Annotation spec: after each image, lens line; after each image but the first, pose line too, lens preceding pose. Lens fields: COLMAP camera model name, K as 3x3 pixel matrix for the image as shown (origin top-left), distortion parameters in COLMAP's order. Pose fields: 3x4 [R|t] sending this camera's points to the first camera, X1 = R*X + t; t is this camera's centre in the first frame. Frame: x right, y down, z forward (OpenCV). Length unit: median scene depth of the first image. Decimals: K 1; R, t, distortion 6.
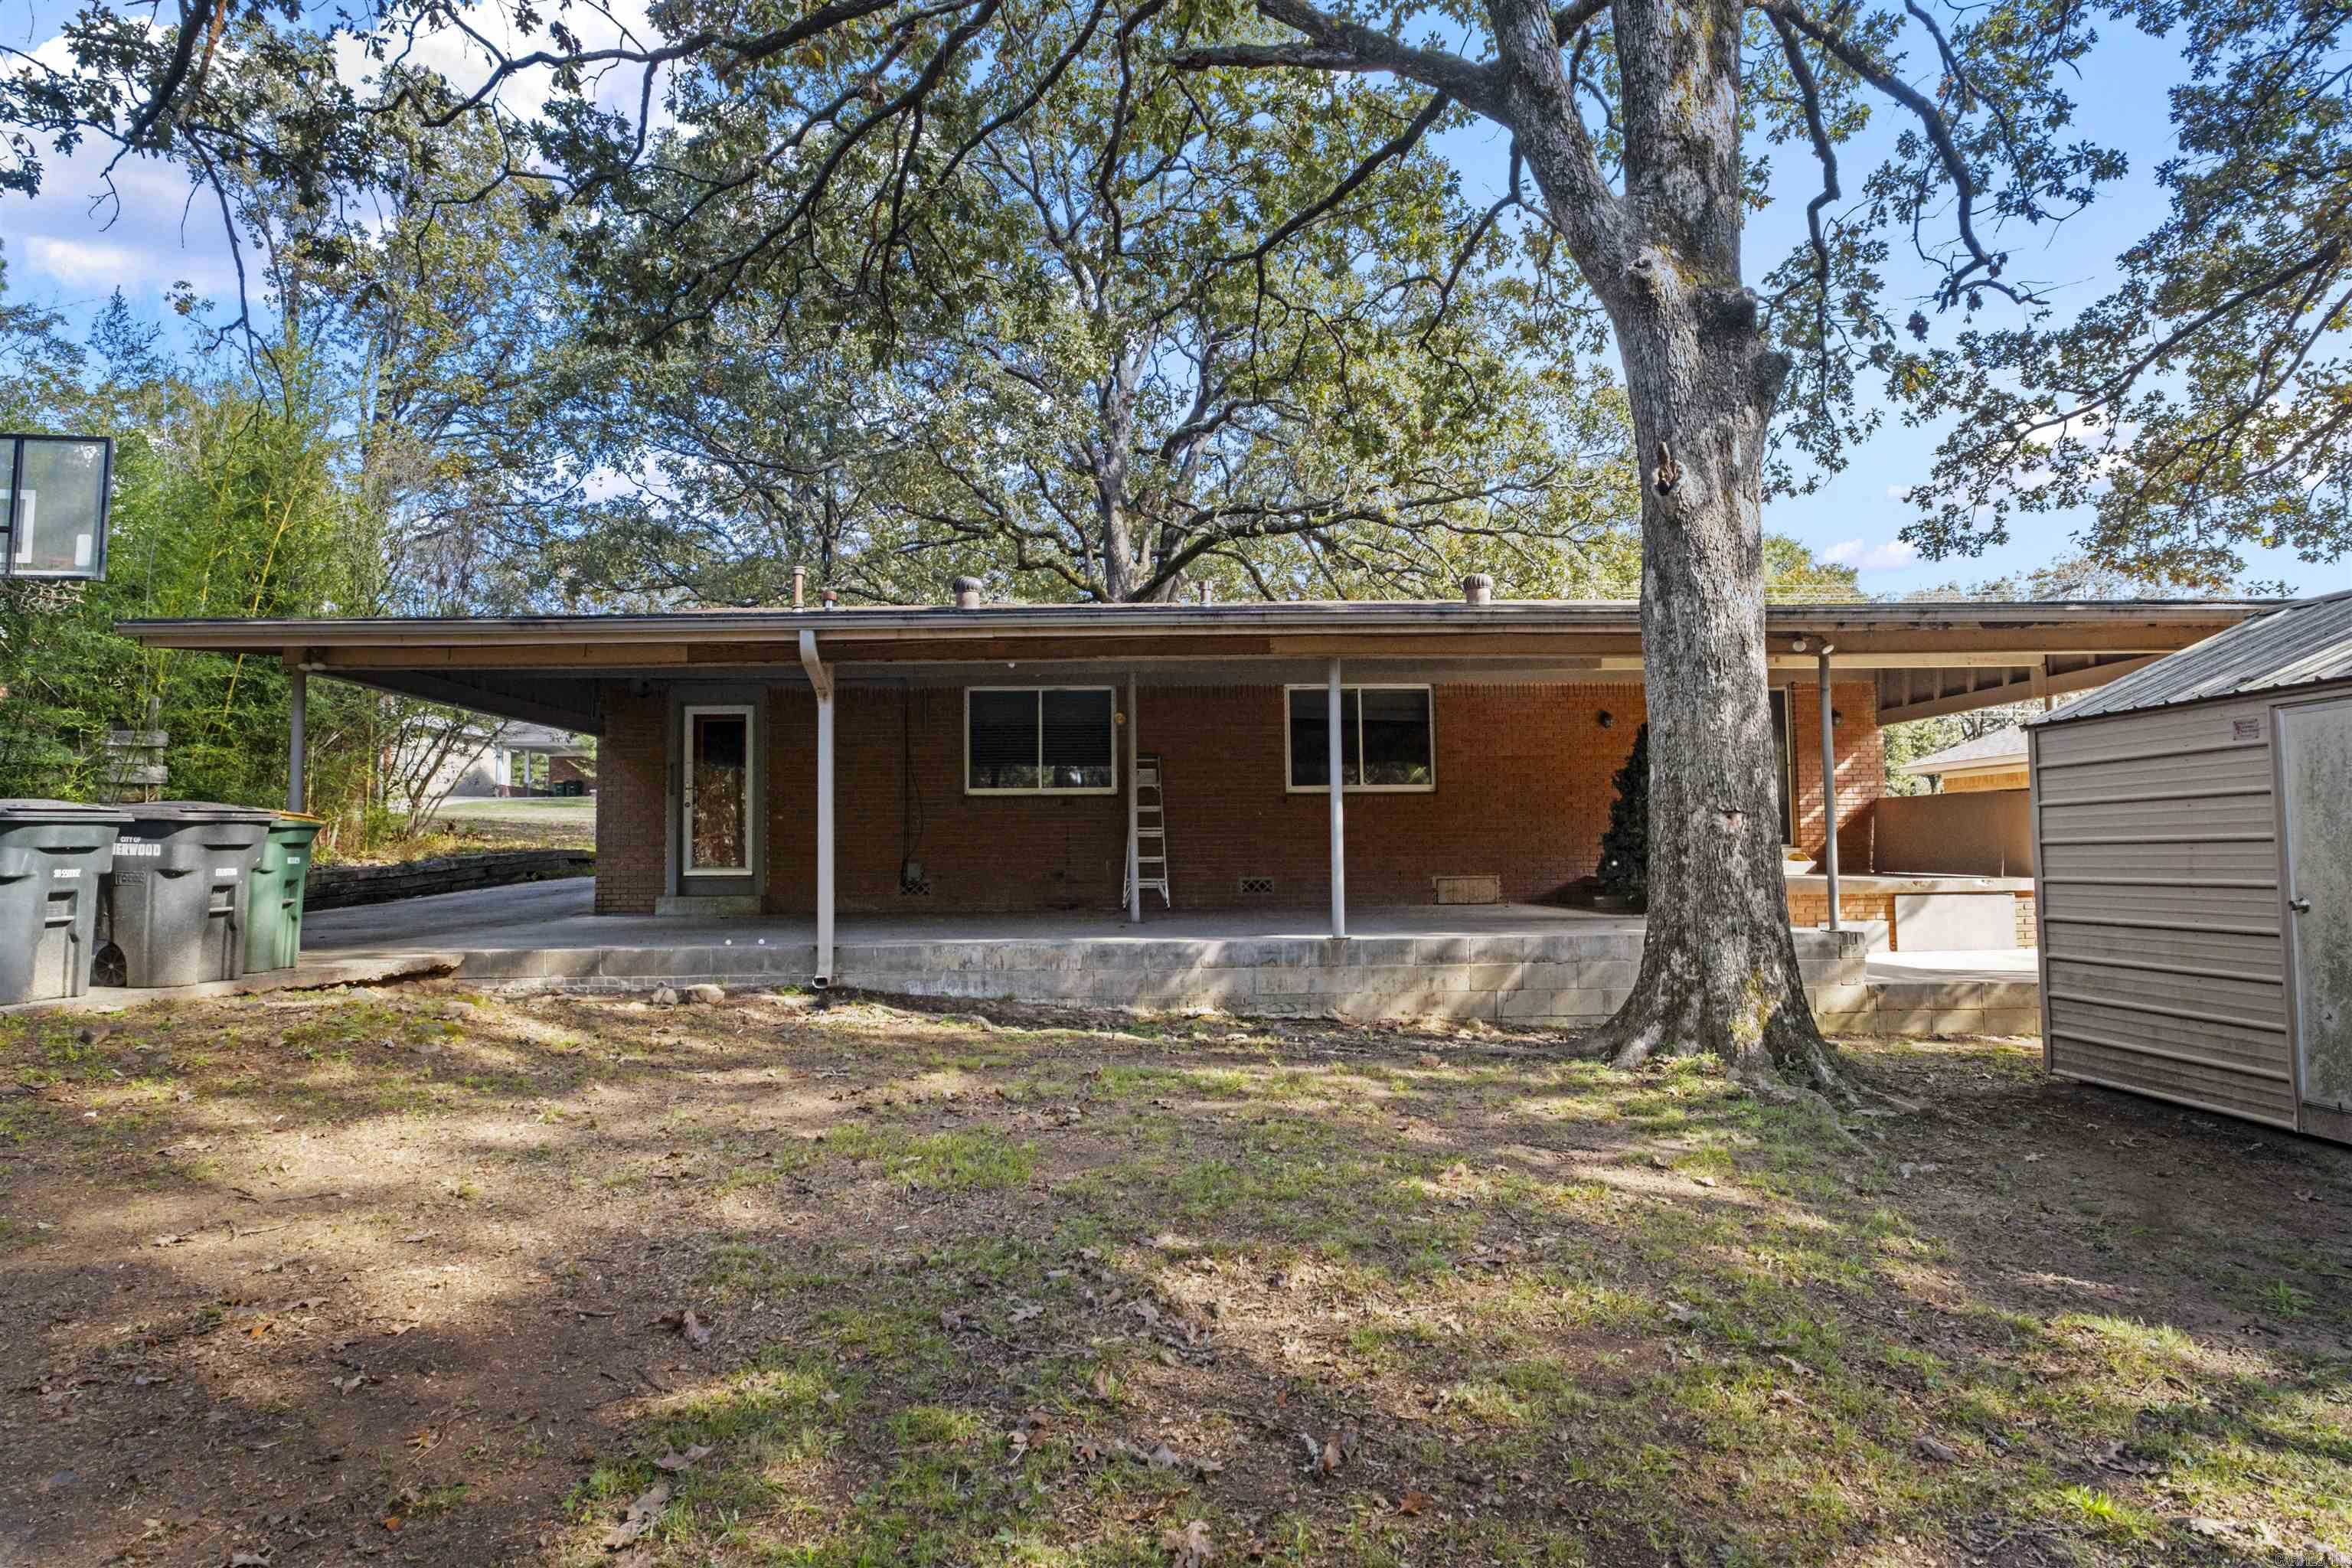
lens RADIAL K [[1355.0, 0, 1181.1], [0, 1355.0, 762.7], [0, 0, 1]] dist [0.003436, 0.012128]
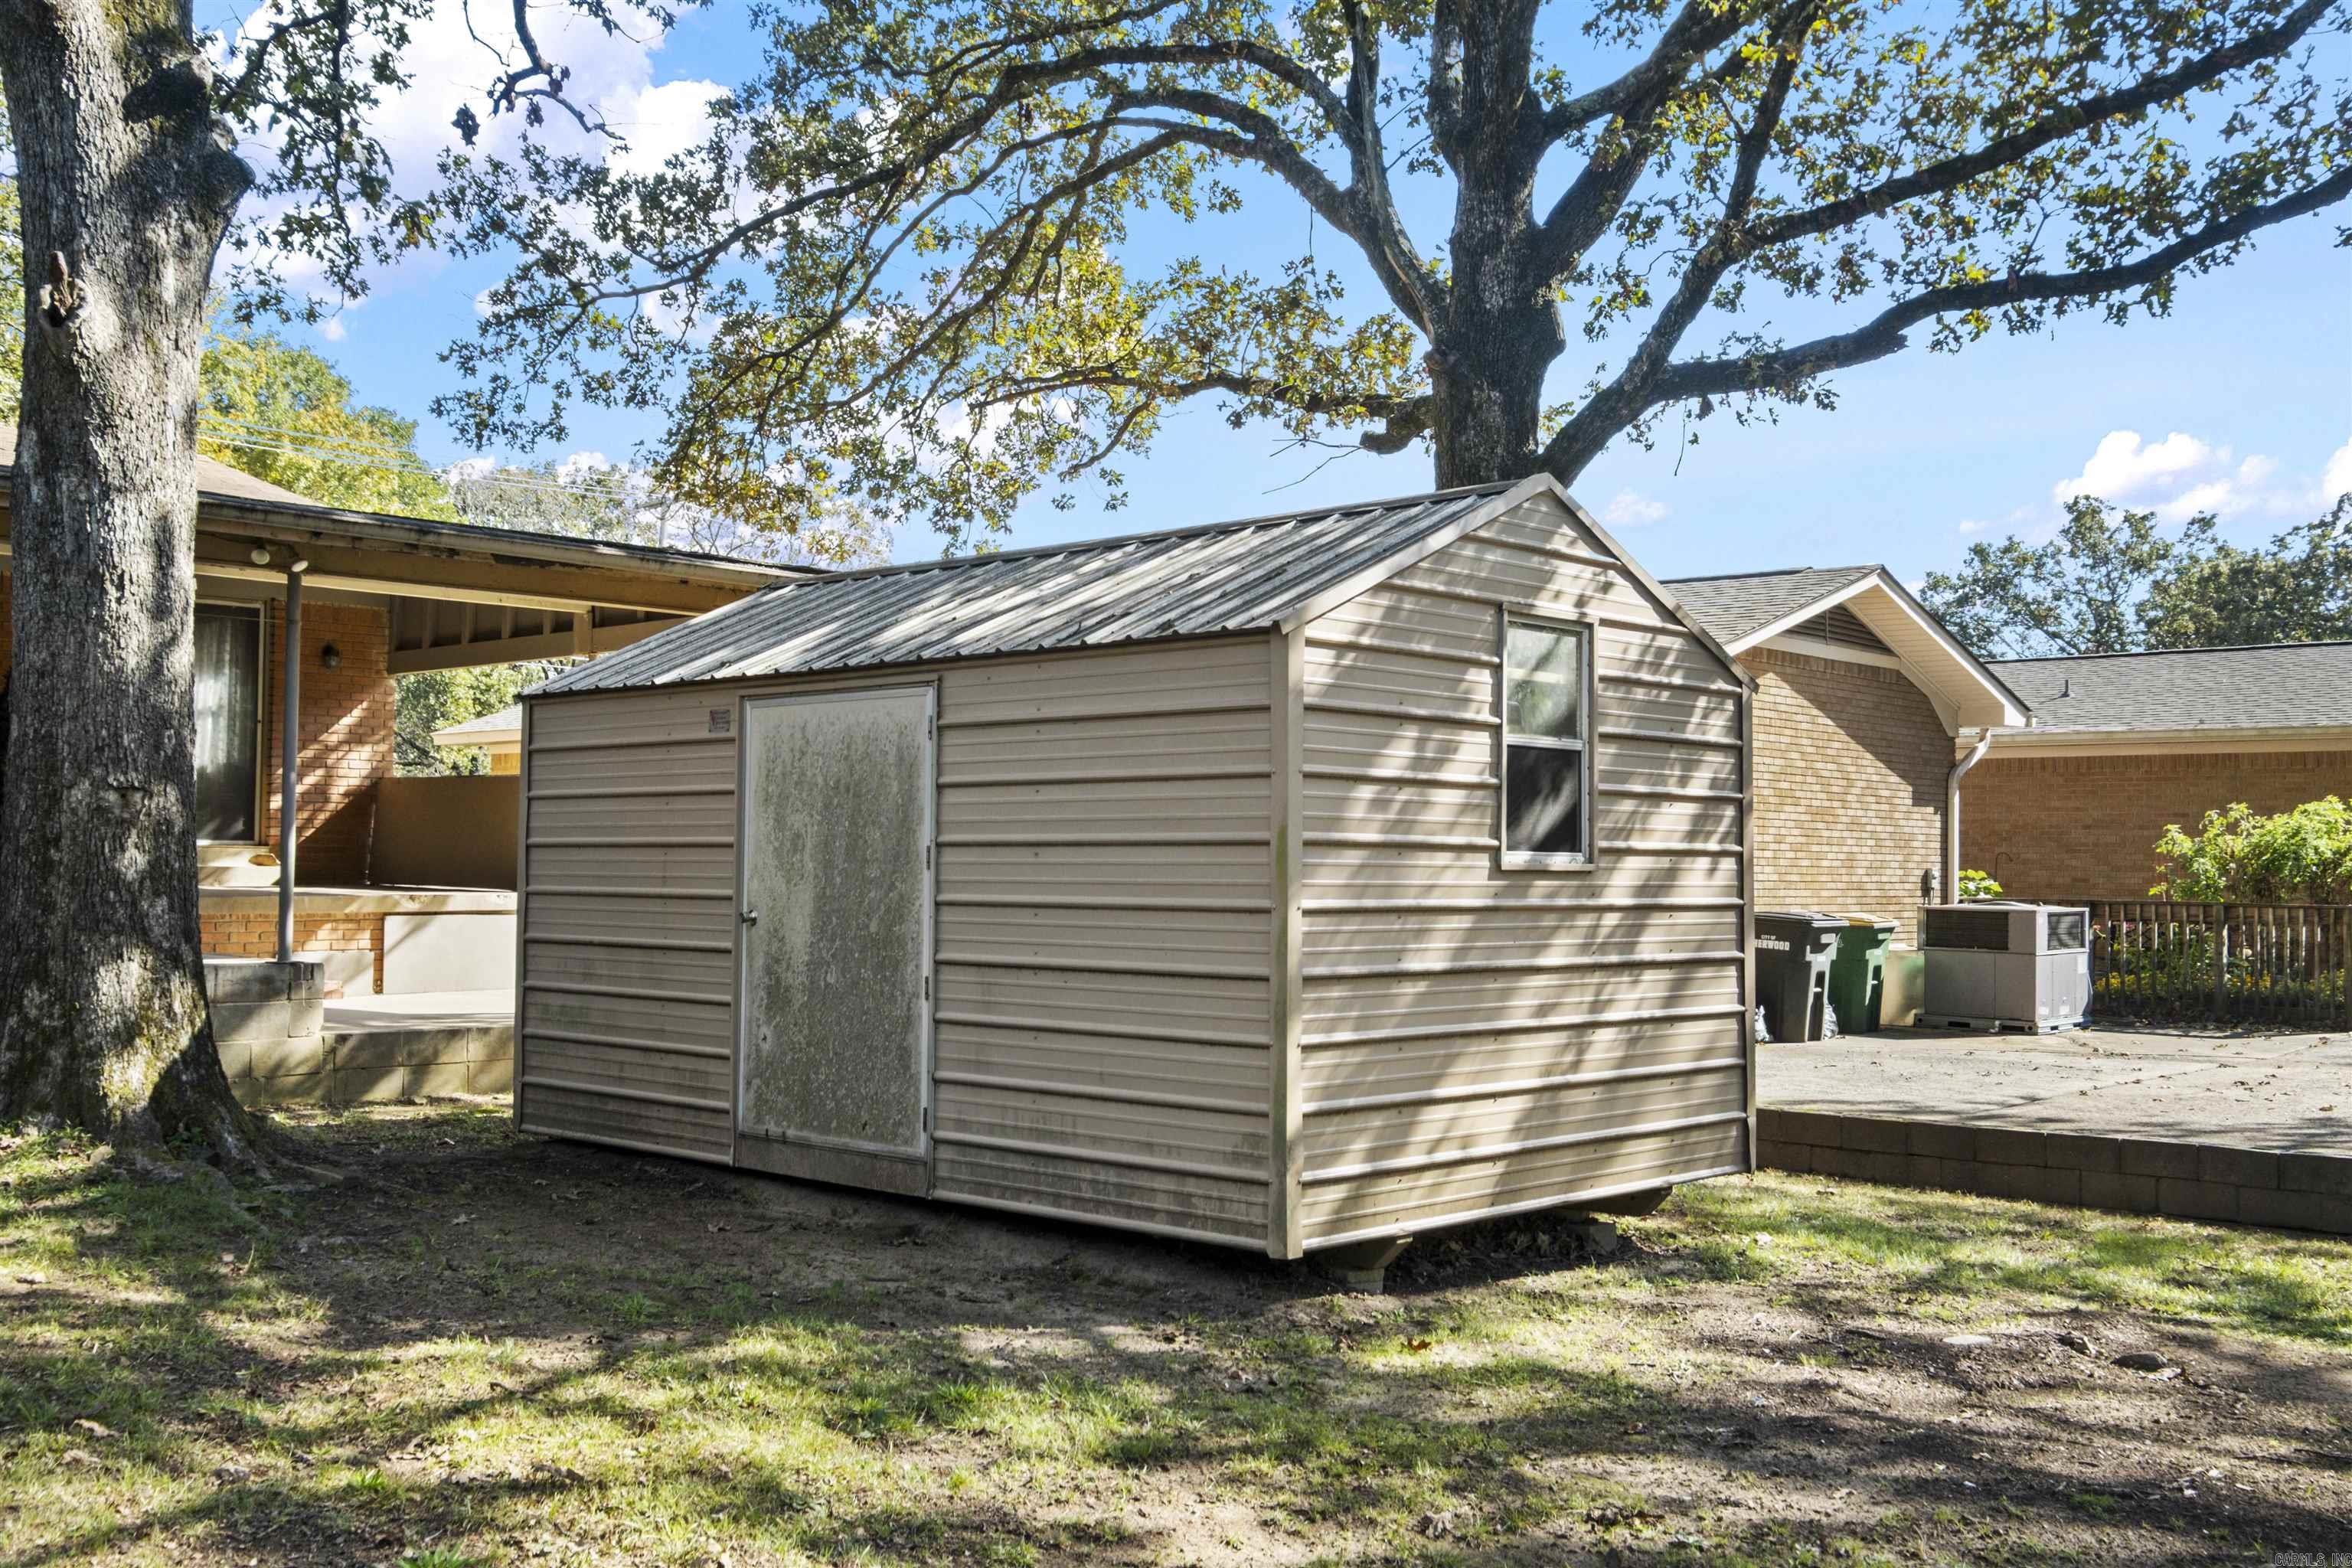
lens RADIAL K [[2267.4, 0, 1182.2], [0, 2267.4, 780.0], [0, 0, 1]] dist [-0.010396, 0.000000]
pose [[0.700871, 0.045545, 0.711833, -0.030866], [-0.068922, 0.997614, 0.004031, -0.006798], [-0.709951, -0.051887, 0.702337, -0.136755]]
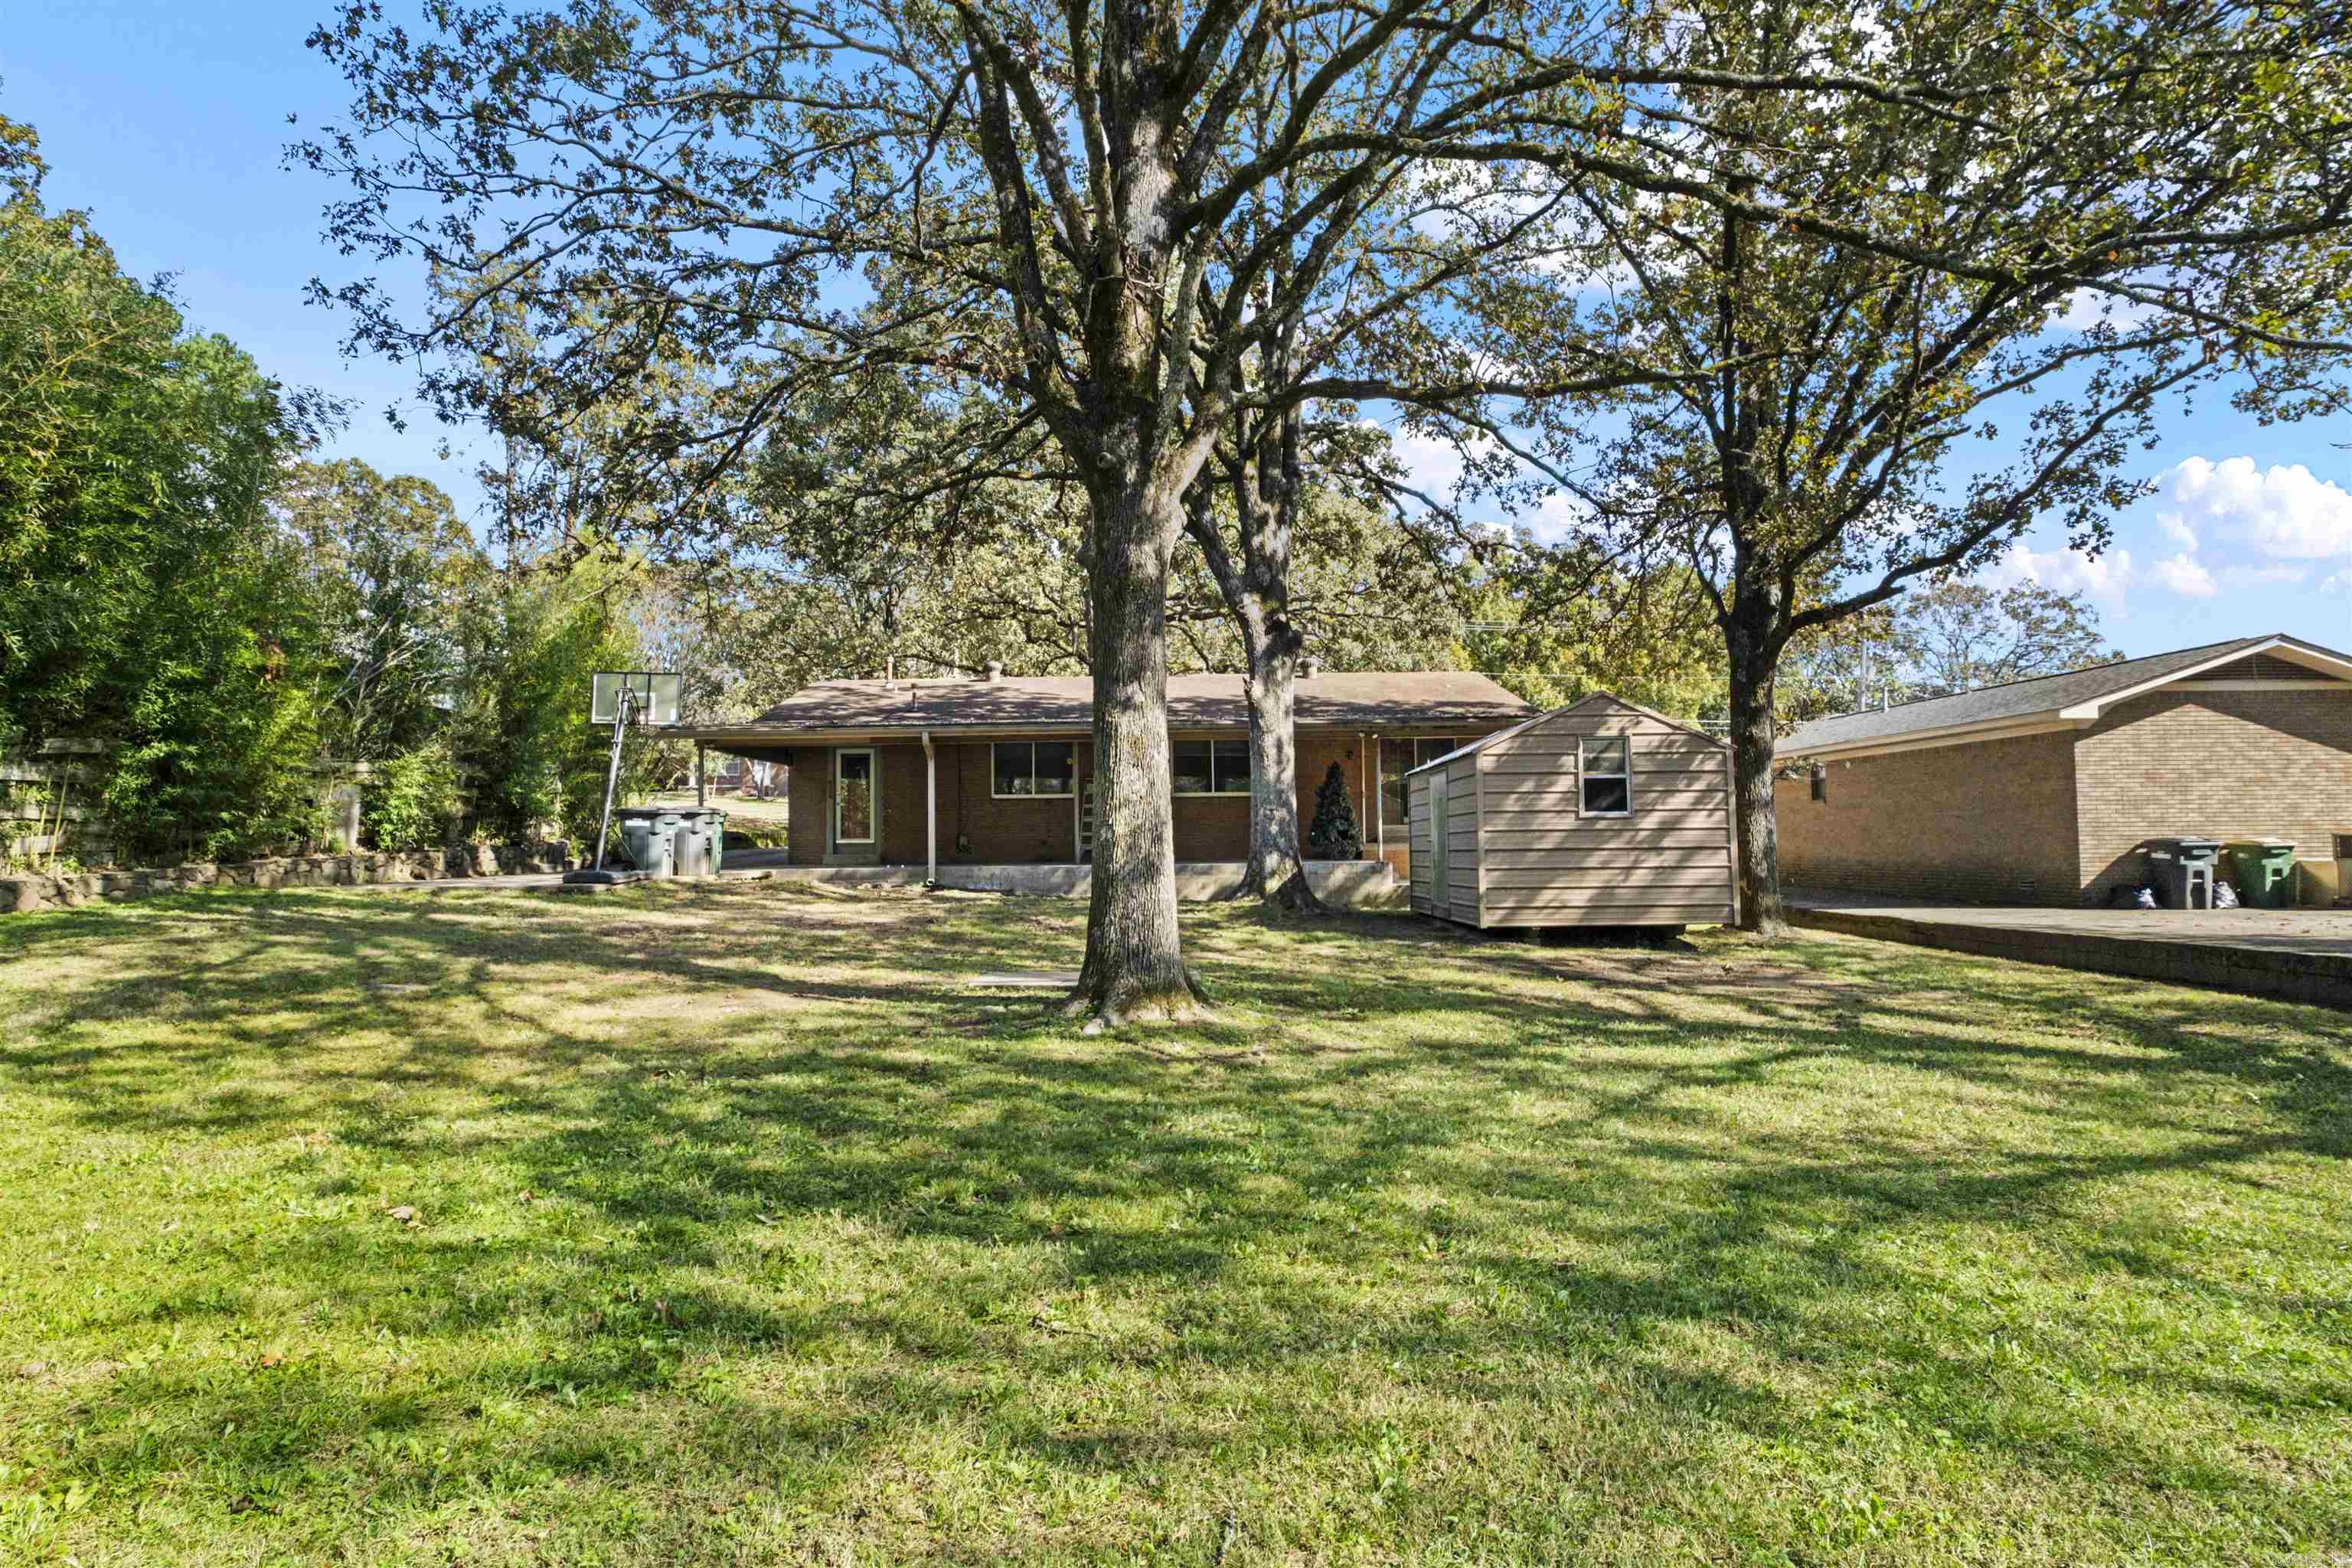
lens RADIAL K [[1355.0, 0, 1177.8], [0, 1355.0, 783.0], [0, 0, 1]] dist [0.003436, 0.012128]
pose [[0.999717, -0.002448, -0.023646, 0.171734], [0.002984, 0.999739, 0.022652, -0.048980], [0.023584, -0.022716, 0.999464, -1.062816]]
